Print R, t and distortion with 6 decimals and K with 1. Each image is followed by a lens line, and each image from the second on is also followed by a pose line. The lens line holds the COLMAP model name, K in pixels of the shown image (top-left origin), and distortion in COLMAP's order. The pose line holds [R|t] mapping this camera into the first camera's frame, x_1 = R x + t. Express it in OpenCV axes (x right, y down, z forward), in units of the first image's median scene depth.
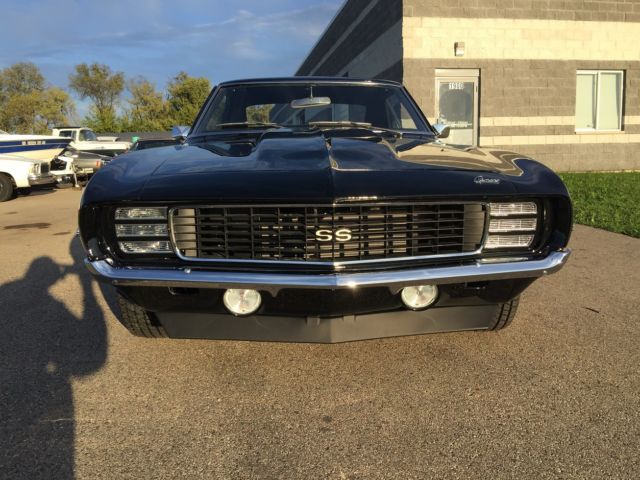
lens RADIAL K [[542.3, 0, 327.2], [0, 542.3, 239.6], [0, 0, 1]] dist [0.072449, -0.128850]
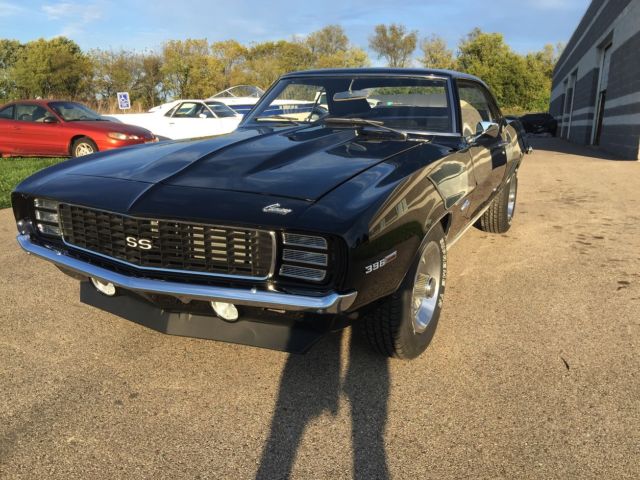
lens RADIAL K [[546.0, 0, 325.6], [0, 546.0, 240.3], [0, 0, 1]] dist [0.071578, -0.134815]
pose [[0.868963, 0.143084, -0.473741, 0.140046], [-0.107829, 0.989033, 0.100931, -0.026841], [0.482987, -0.036622, 0.874861, 0.027006]]
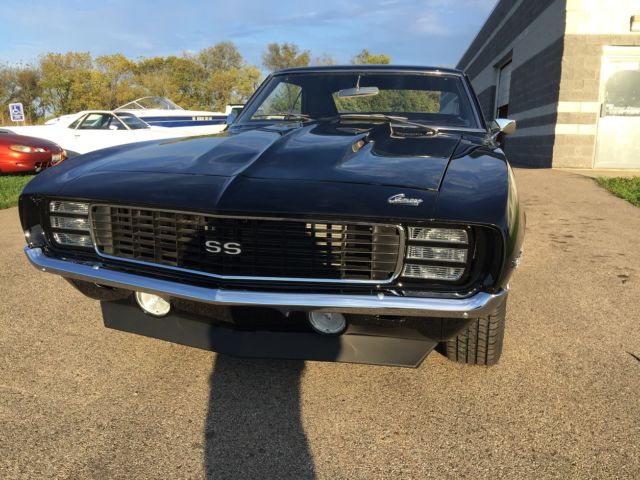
lens RADIAL K [[542.3, 0, 327.2], [0, 542.3, 239.6], [0, 0, 1]] dist [0.072449, -0.128850]
pose [[0.948480, 0.095010, -0.302255, 0.072718], [-0.083099, 0.995181, 0.052056, -0.013328], [0.305744, -0.024257, 0.951805, 0.023678]]
